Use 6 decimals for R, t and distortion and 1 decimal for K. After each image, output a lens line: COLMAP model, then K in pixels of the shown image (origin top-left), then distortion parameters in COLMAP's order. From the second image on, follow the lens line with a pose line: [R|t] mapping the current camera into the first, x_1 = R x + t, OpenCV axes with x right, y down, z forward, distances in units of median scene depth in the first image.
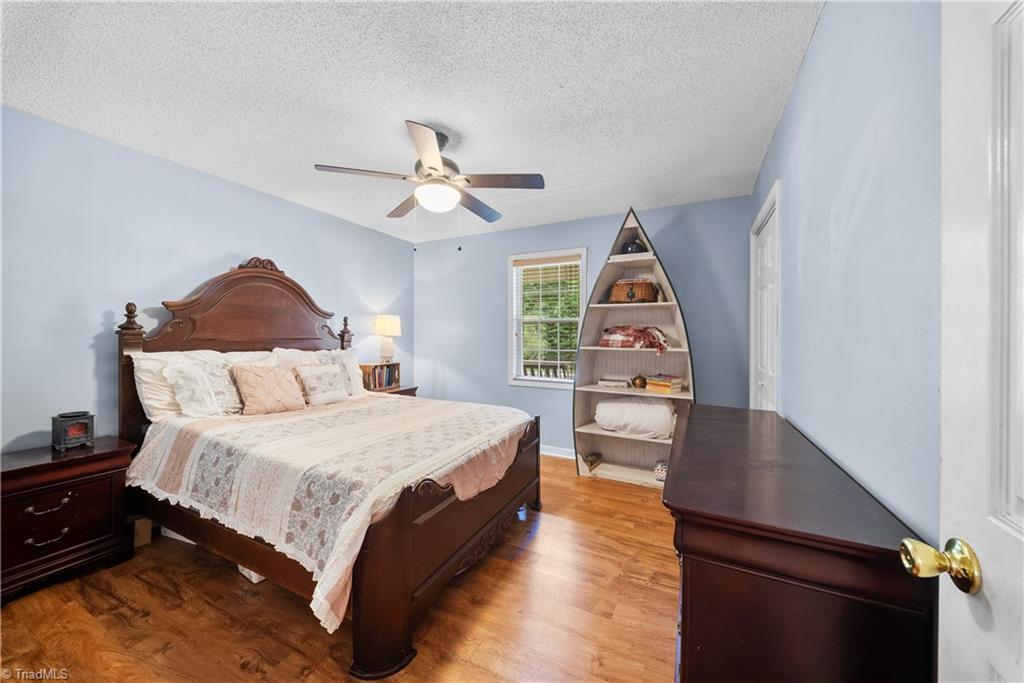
lens RADIAL K [[360.0, 0, 512.9], [0, 360.0, 337.0], [0, 0, 1]] dist [-0.000691, -0.003241]
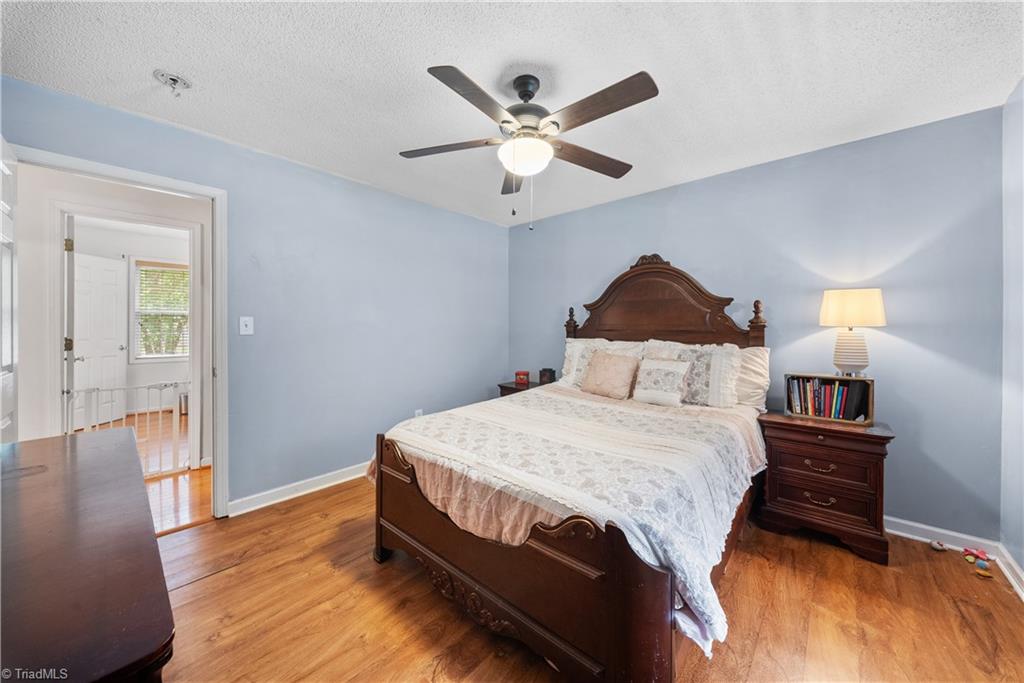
lens RADIAL K [[360.0, 0, 513.9], [0, 360.0, 332.8], [0, 0, 1]] dist [-0.000691, -0.003241]
pose [[-0.267059, 0.007914, -0.963648, 0.447943], [-0.005916, 0.999934, 0.009851, 0.003826], [0.963662, 0.008331, -0.266995, 0.929994]]
